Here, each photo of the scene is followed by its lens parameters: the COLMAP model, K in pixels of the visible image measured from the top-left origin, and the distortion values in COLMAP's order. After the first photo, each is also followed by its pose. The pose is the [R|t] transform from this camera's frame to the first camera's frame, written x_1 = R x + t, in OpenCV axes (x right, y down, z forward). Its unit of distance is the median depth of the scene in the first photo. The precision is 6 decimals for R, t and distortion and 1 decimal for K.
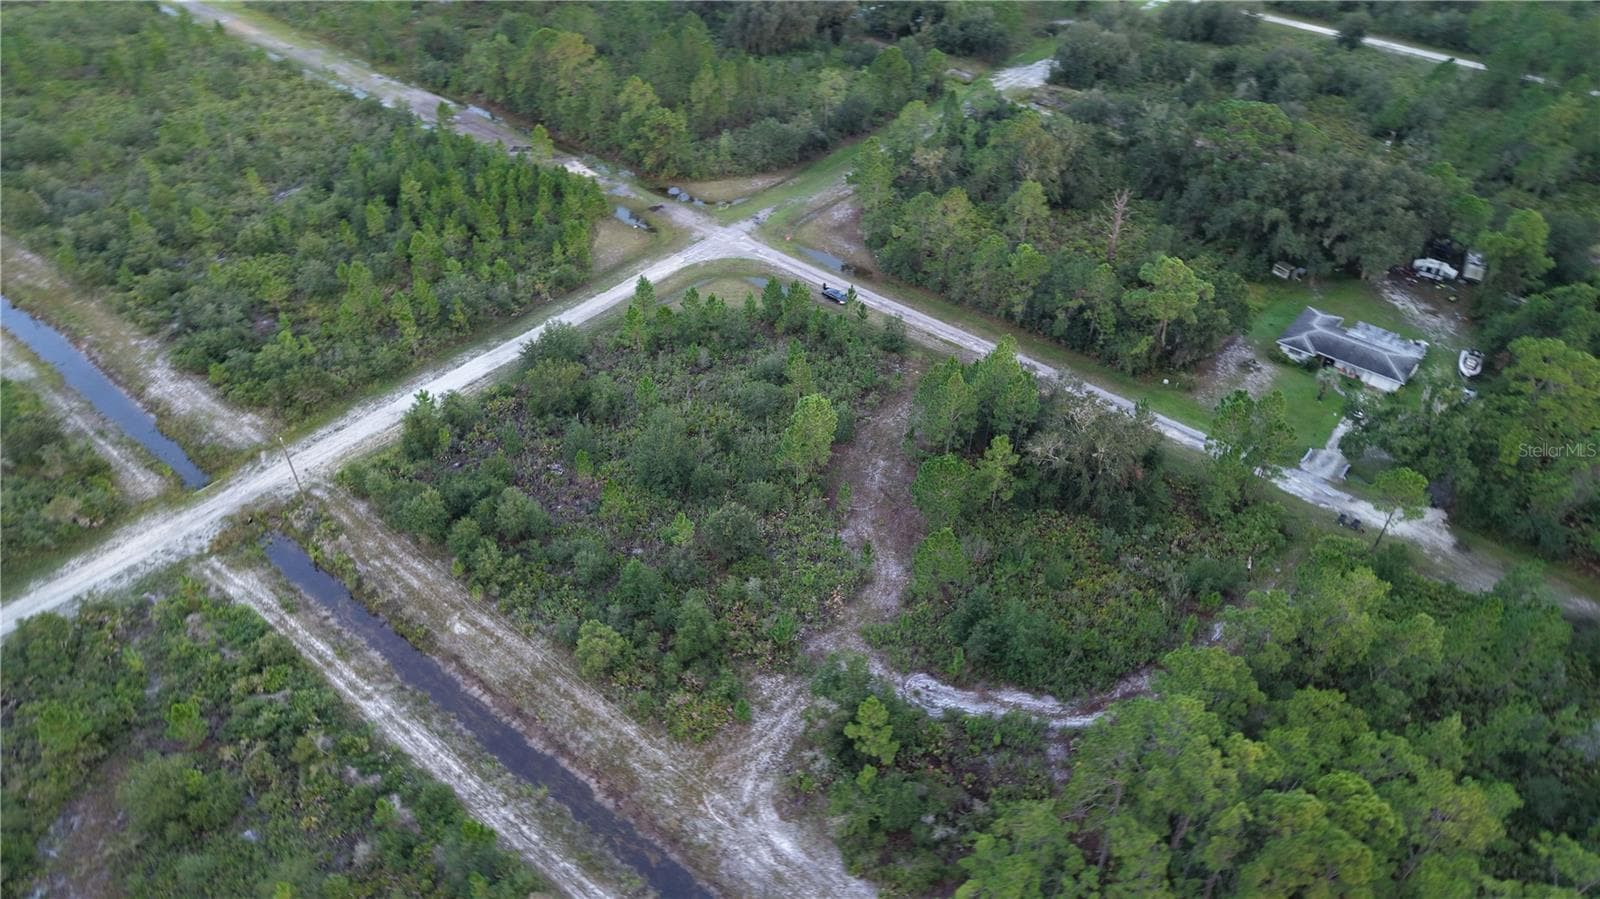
lens RADIAL K [[1060.1, 0, 801.0], [0, 1060.1, 458.4], [0, 0, 1]] dist [0.030848, -0.035822]
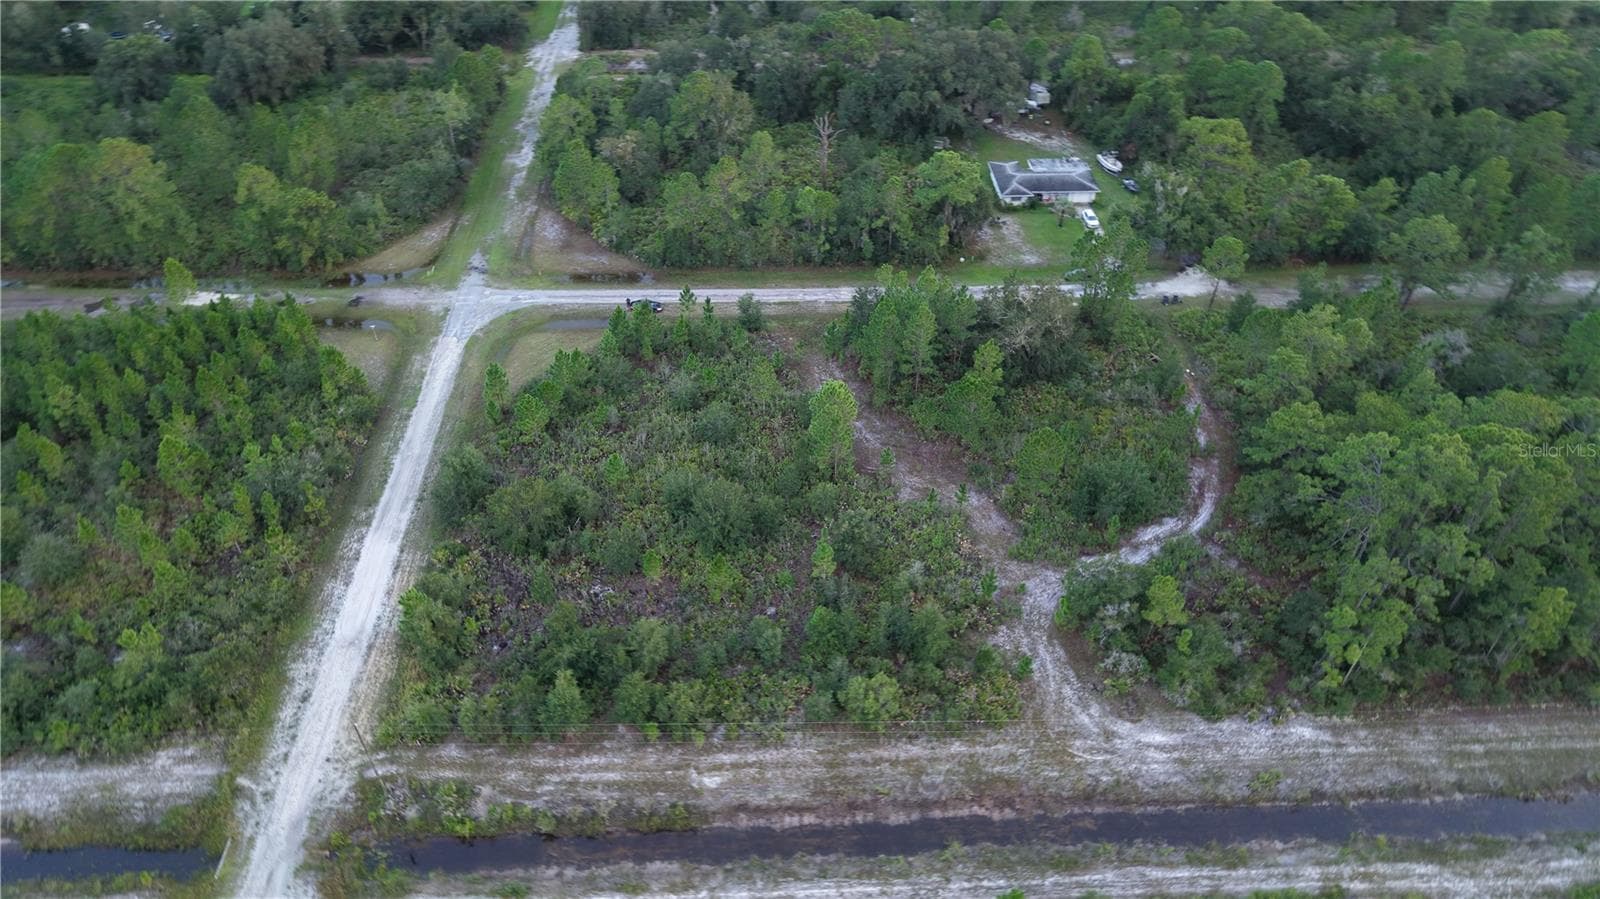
lens RADIAL K [[1072.7, 0, 800.0], [0, 1072.7, 449.5], [0, 0, 1]] dist [0.019507, -0.016318]
pose [[0.741868, -0.442285, 0.504000, -0.509666], [0.430378, 0.890447, 0.147913, -0.154238], [-0.514206, 0.107178, 0.850944, 0.166712]]
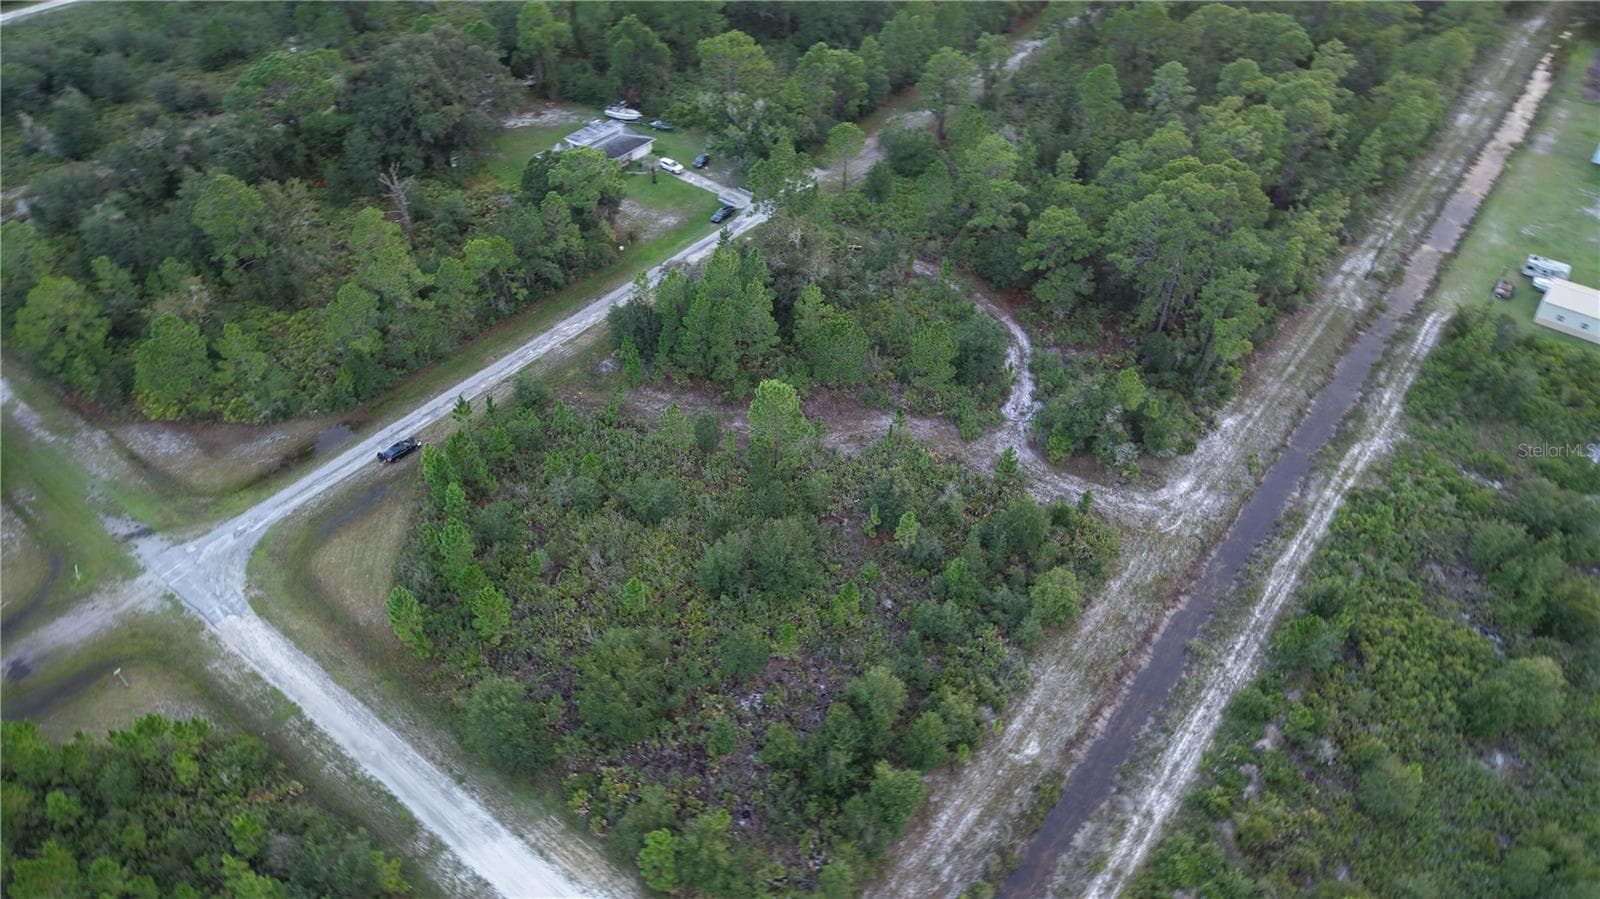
lens RADIAL K [[1060.1, 0, 801.0], [0, 1060.1, 458.4], [0, 0, 1]] dist [0.030848, -0.035822]
pose [[-0.025967, -0.689211, 0.724096, -0.678533], [0.633681, 0.548870, 0.545151, -0.489769], [-0.773159, 0.473001, 0.422487, 0.577027]]
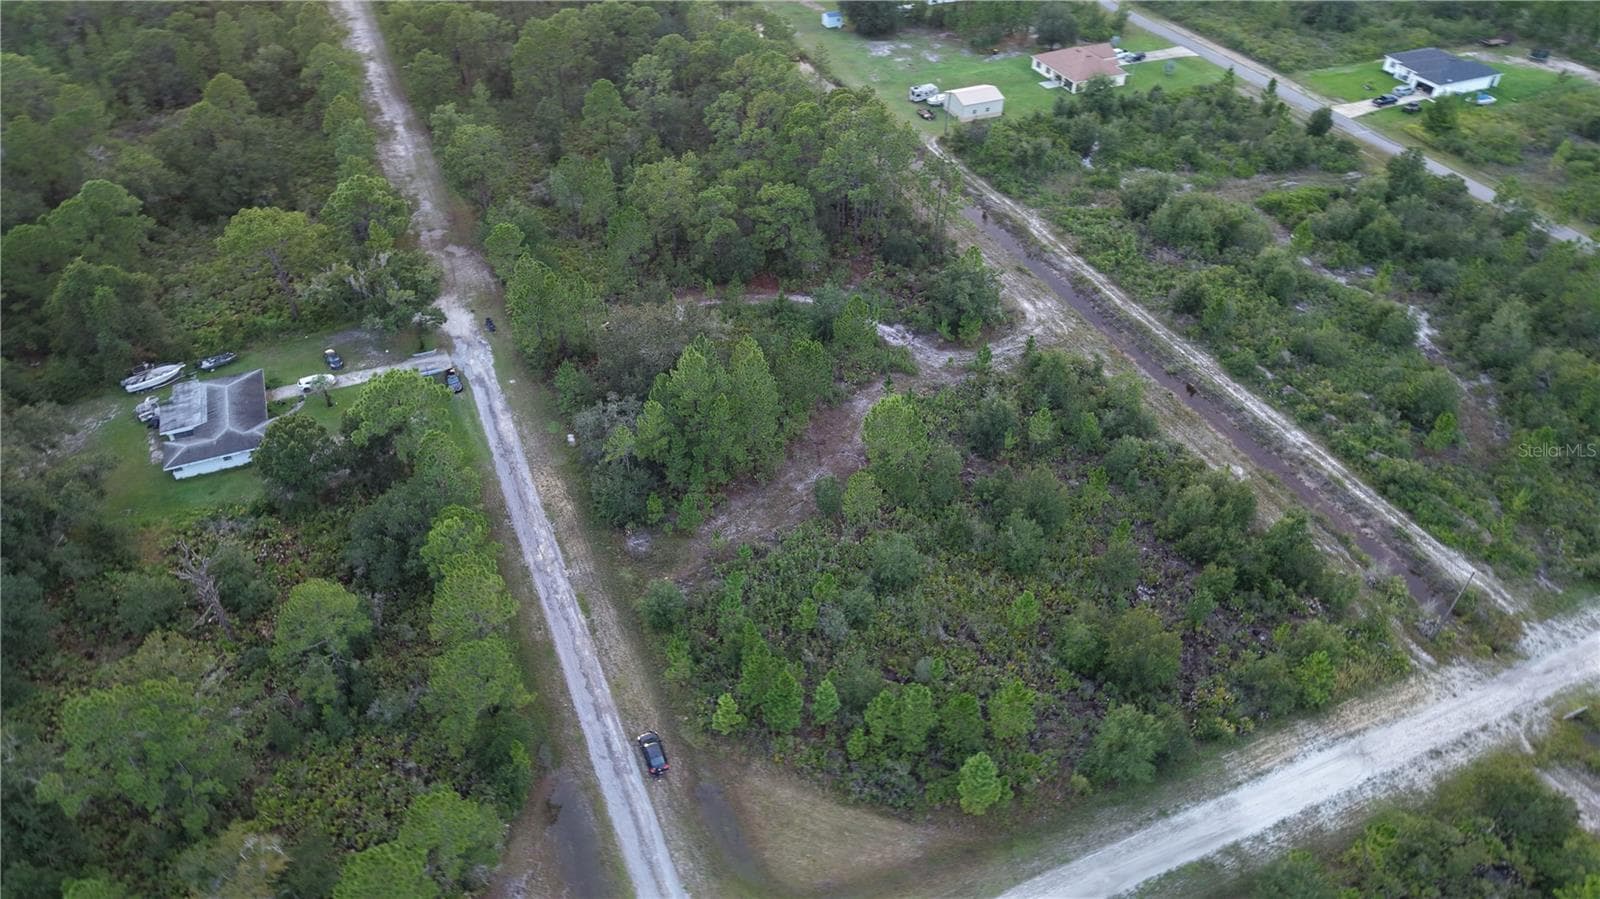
lens RADIAL K [[1060.1, 0, 801.0], [0, 1060.1, 458.4], [0, 0, 1]] dist [0.030848, -0.035822]
pose [[-0.890935, -0.317401, 0.324795, -0.233163], [0.268658, 0.208248, 0.940455, -0.926692], [-0.366139, 0.925143, -0.100263, 1.109840]]
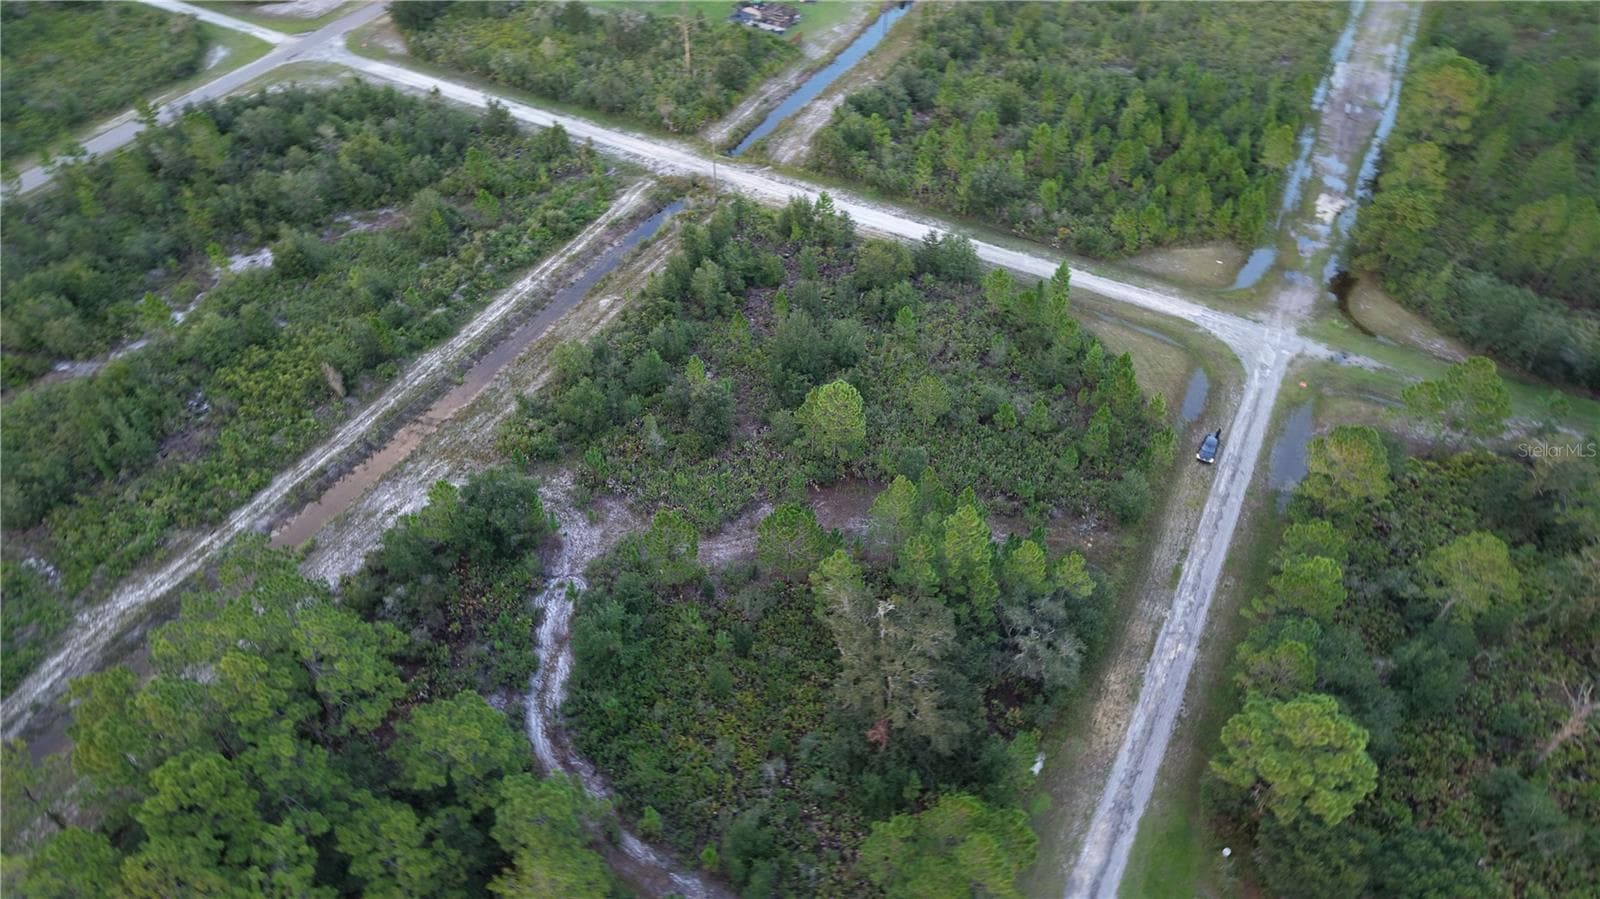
lens RADIAL K [[1004.6, 0, 801.2], [0, 1004.6, 511.8], [0, 0, 1]] dist [0.023538, -0.024956]
pose [[0.202131, 0.716866, -0.667268, 0.617897], [-0.644210, 0.610504, 0.460736, -0.342273], [0.737656, 0.336732, 0.585214, 0.479441]]
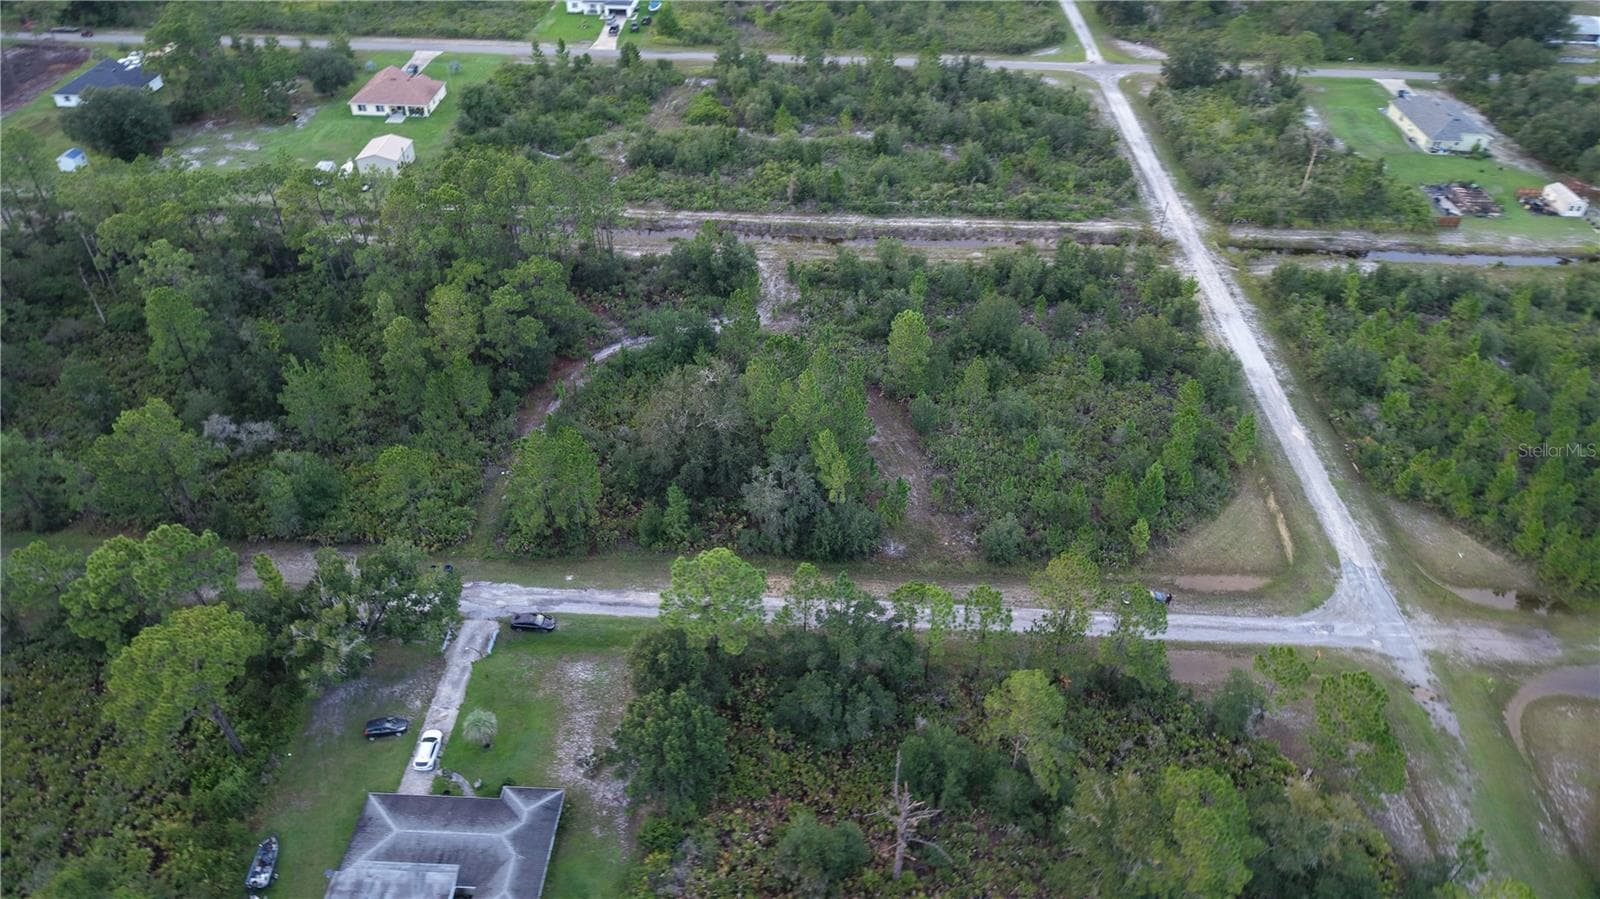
lens RADIAL K [[1060.1, 0, 801.0], [0, 1060.1, 458.4], [0, 0, 1]] dist [0.030848, -0.035822]
pose [[-0.794335, 0.358648, -0.490311, 0.672177], [-0.415249, 0.268550, 0.869166, -0.890294], [0.443397, 0.894009, -0.064391, 1.090395]]
